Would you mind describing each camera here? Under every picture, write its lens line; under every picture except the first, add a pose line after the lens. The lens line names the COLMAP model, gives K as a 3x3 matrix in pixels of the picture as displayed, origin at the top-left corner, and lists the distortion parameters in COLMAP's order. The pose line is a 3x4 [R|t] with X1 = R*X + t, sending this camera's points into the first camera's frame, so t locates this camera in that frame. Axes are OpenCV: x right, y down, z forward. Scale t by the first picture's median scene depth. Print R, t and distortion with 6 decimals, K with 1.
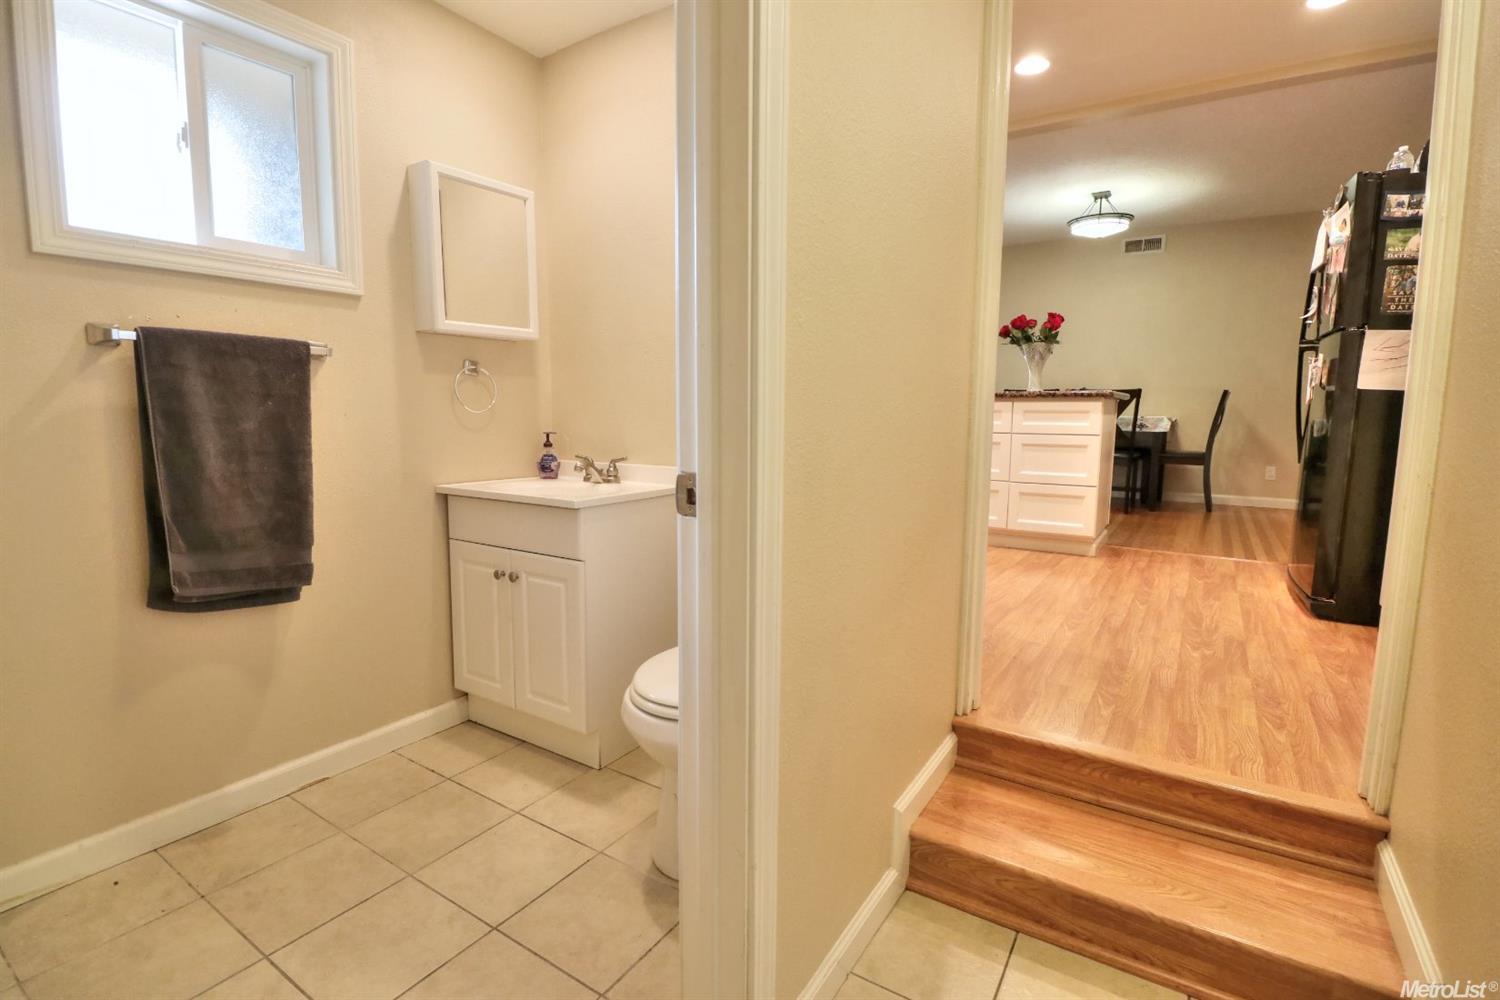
lens RADIAL K [[702.3, 0, 745.6], [0, 702.3, 496.9], [0, 0, 1]] dist [-0.001287, -0.012428]
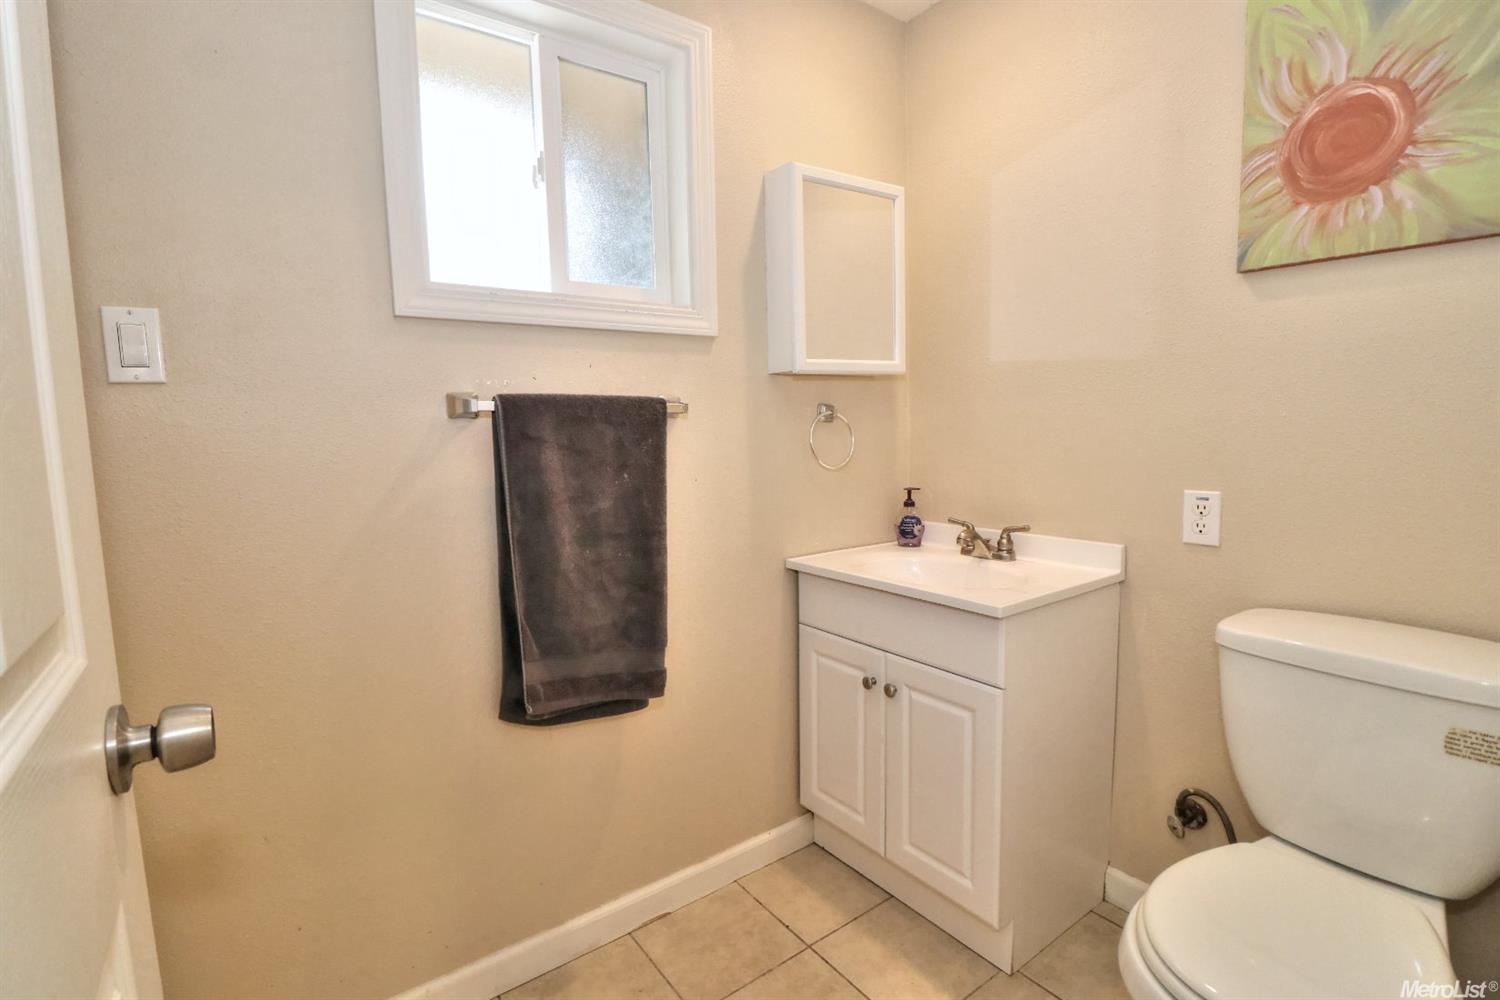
lens RADIAL K [[702.3, 0, 738.9], [0, 702.3, 496.6], [0, 0, 1]] dist [-0.001287, -0.012428]
pose [[0.934814, 0.007513, -0.355059, -0.226691], [-0.013065, 0.999827, -0.013243, -0.087331], [0.354898, 0.017018, 0.934750, 0.238134]]
